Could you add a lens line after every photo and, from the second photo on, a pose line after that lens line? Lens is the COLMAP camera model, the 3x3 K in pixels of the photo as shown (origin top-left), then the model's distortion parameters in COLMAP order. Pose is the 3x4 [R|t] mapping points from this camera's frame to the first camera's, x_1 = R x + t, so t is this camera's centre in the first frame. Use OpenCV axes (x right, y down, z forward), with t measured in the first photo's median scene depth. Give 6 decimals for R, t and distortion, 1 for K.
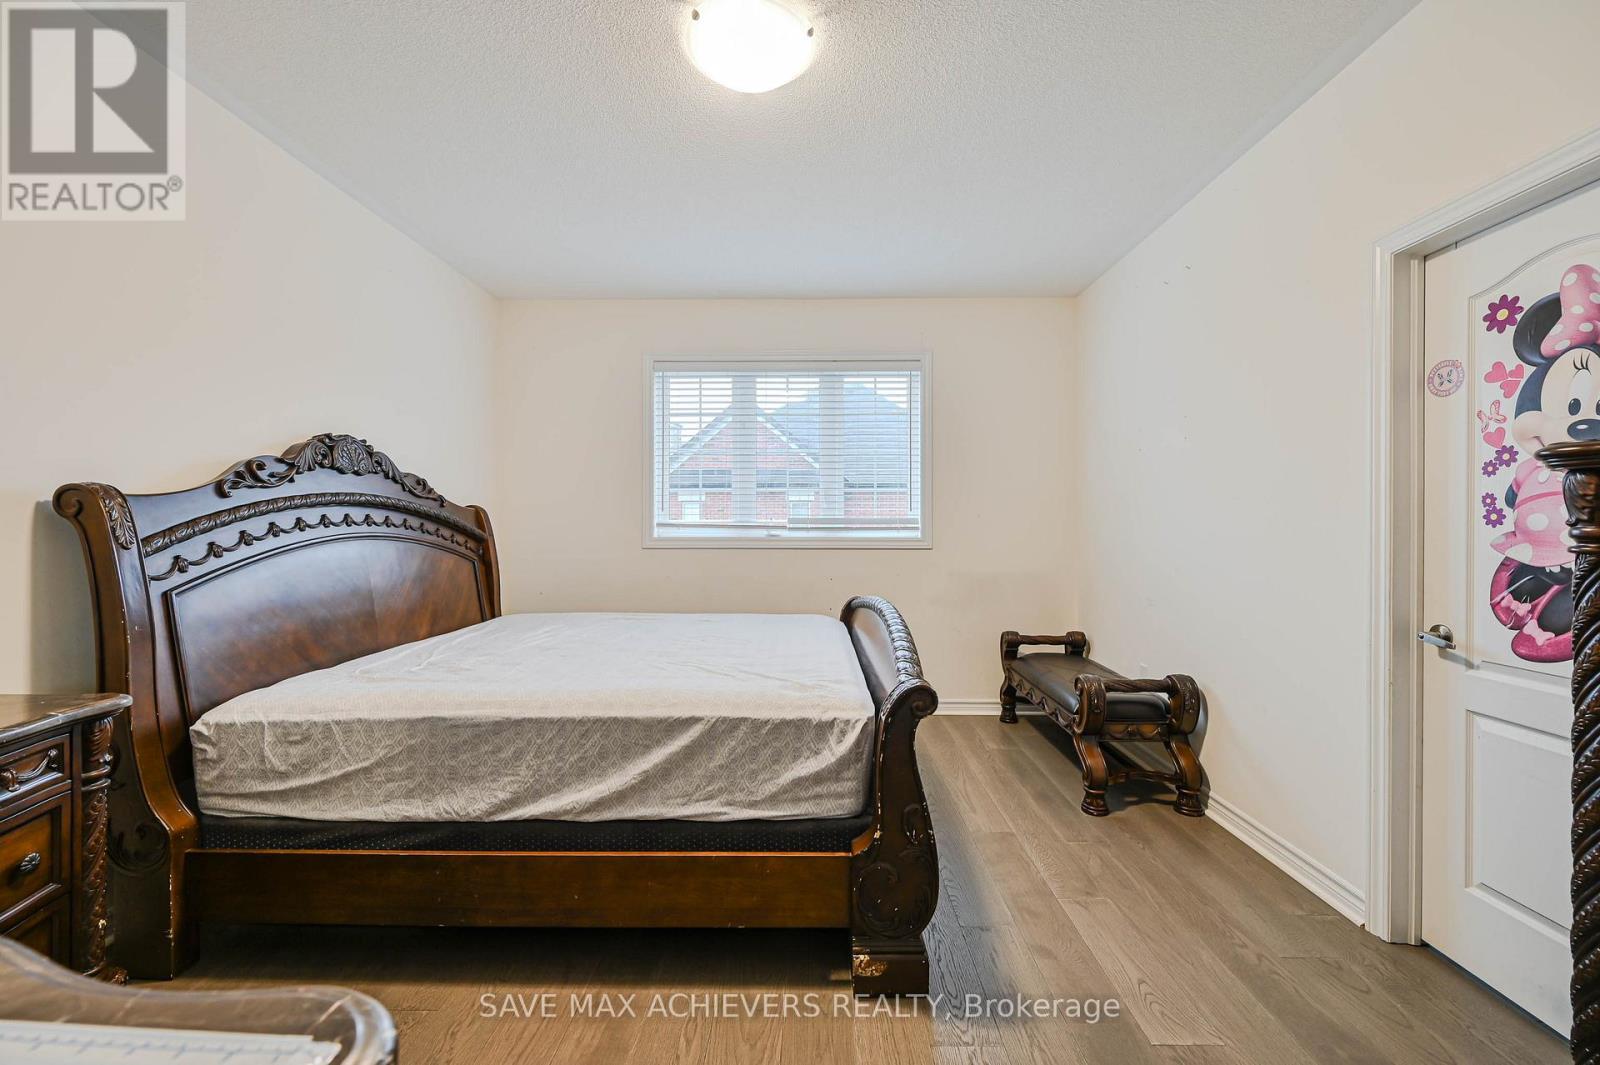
lens RADIAL K [[627.0, 0, 796.7], [0, 627.0, 531.5], [0, 0, 1]] dist [-0.001537, 0.000281]
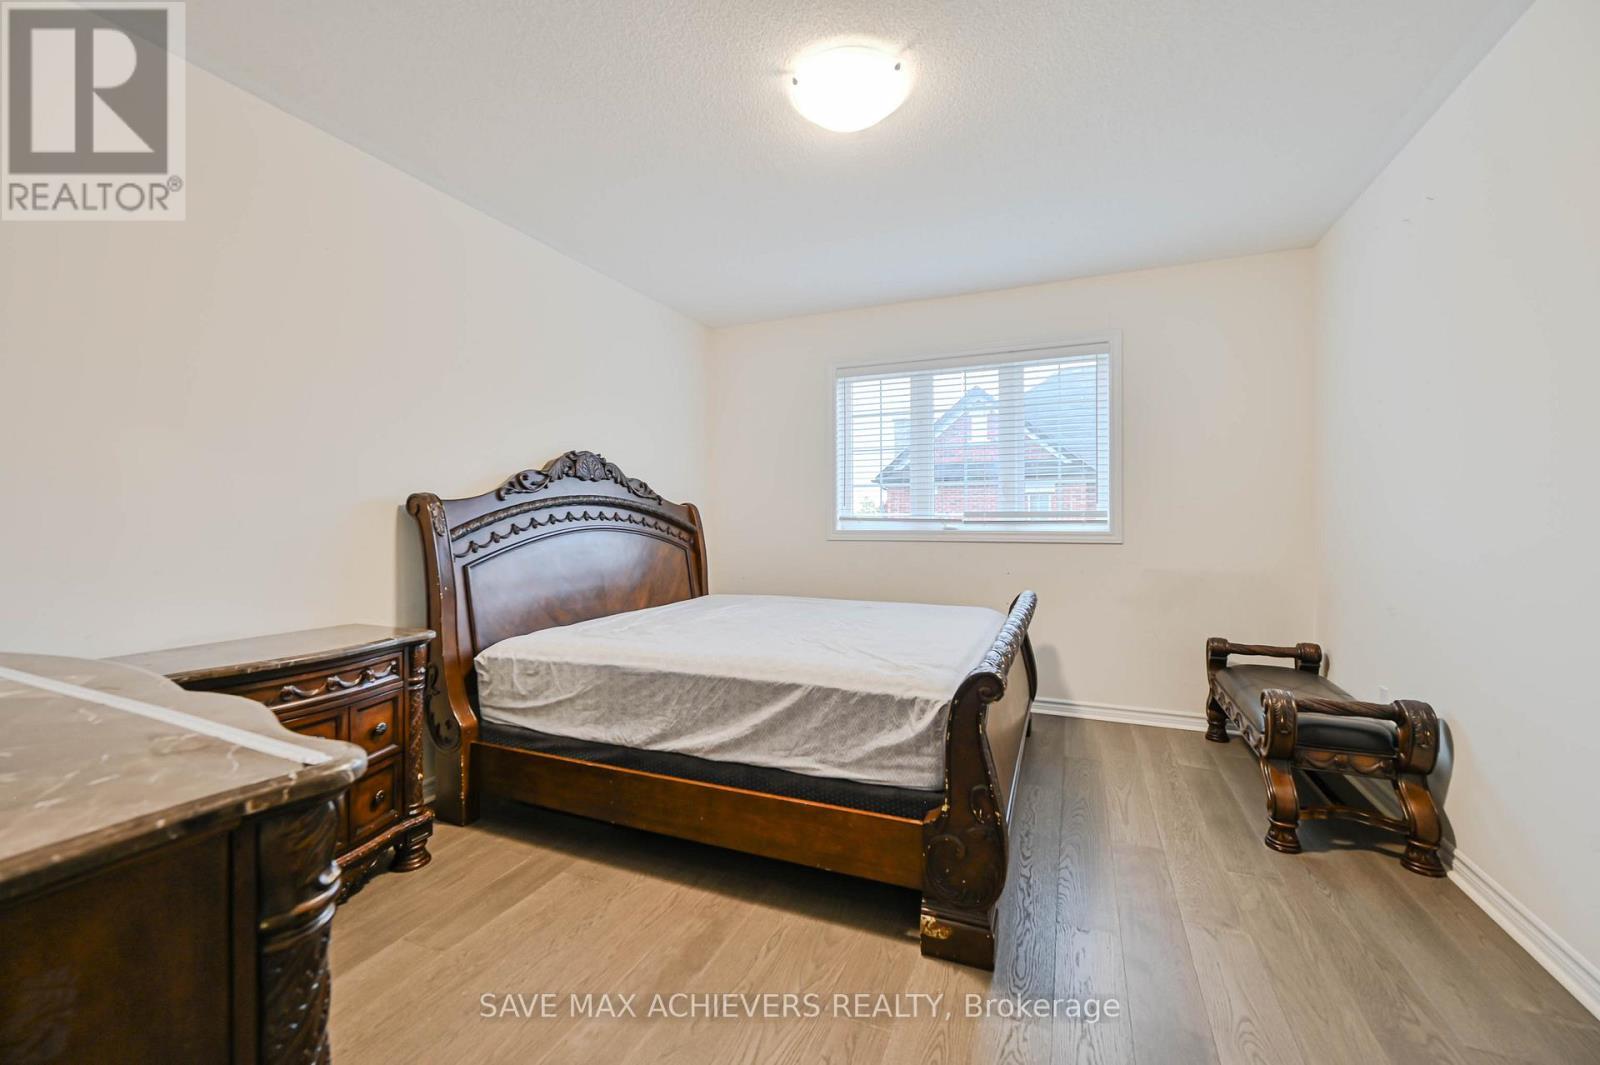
lens RADIAL K [[625.1, 0, 805.1], [0, 625.1, 526.4], [0, 0, 1]] dist [-0.000769, 0.000003]
pose [[0.930706, 0.001535, -0.365765, 0.215236], [-0.000732, 0.999997, 0.002334, 0.000461], [0.365768, -0.001905, 0.930704, -0.057930]]
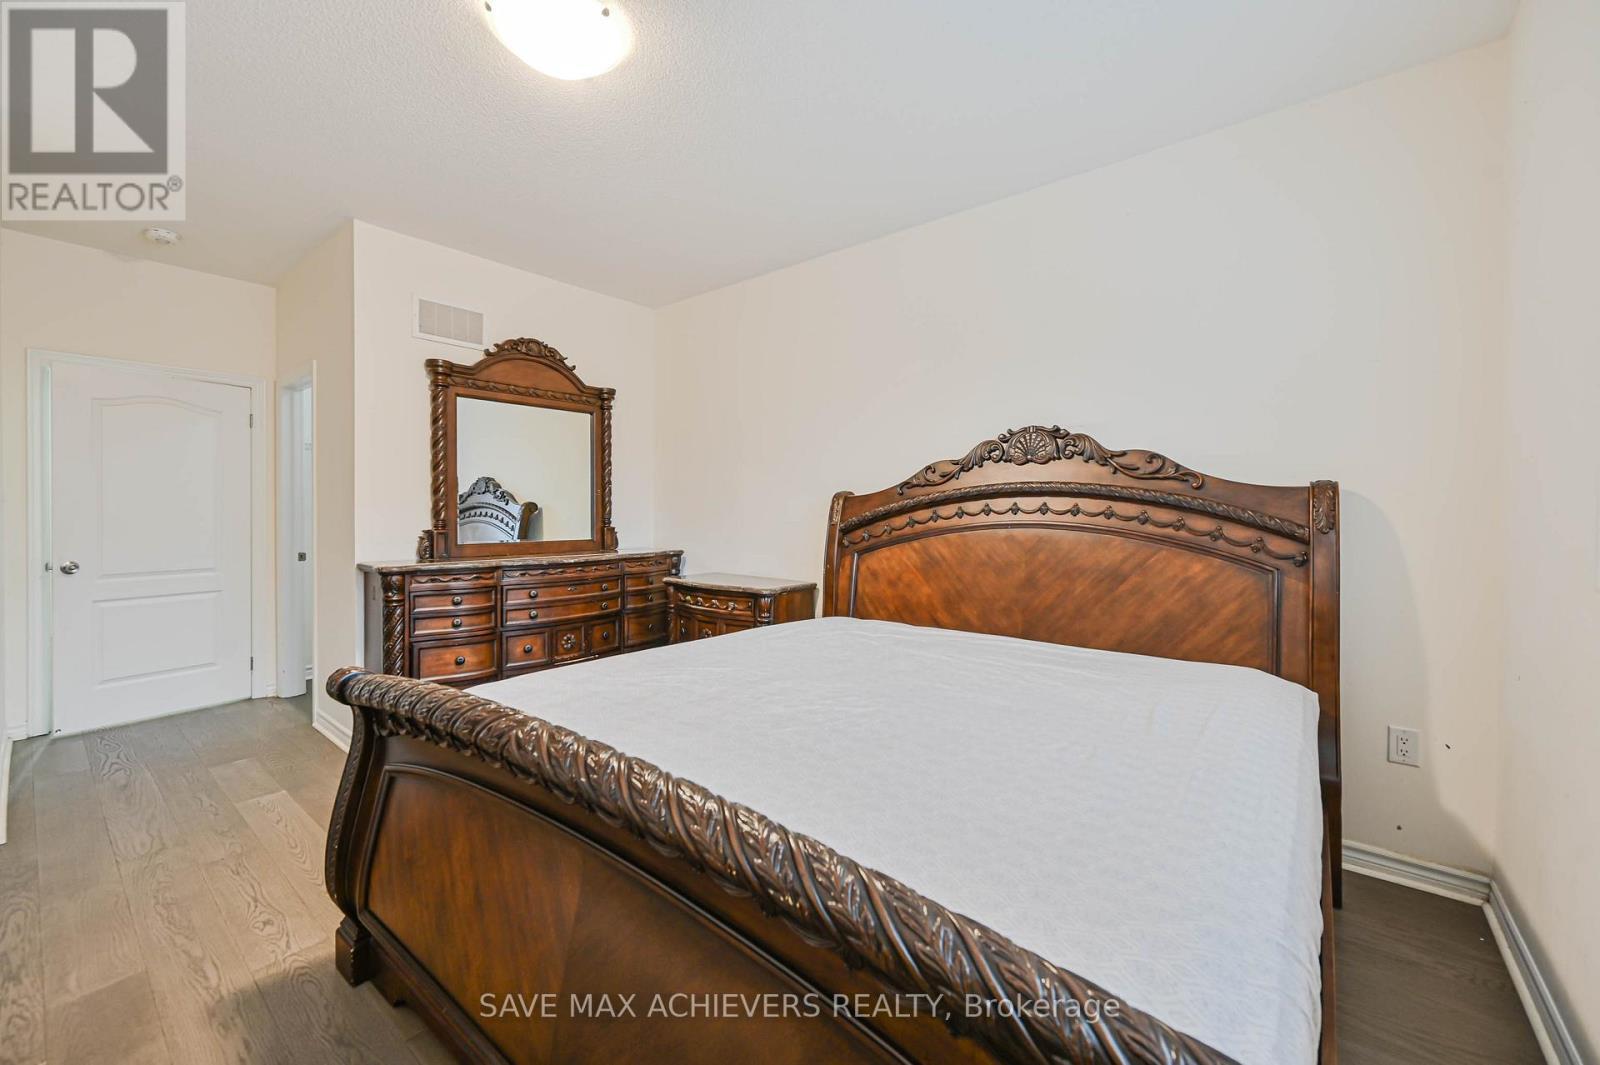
lens RADIAL K [[641.5, 0, 795.5], [0, 641.5, 519.2], [0, 0, 1]] dist [-0.000344, -0.000067]
pose [[-0.616912, 0.004020, -0.787022, 0.406602], [-0.007862, 0.999906, 0.011271, -0.012114], [0.786993, 0.013141, -0.616822, 1.557817]]
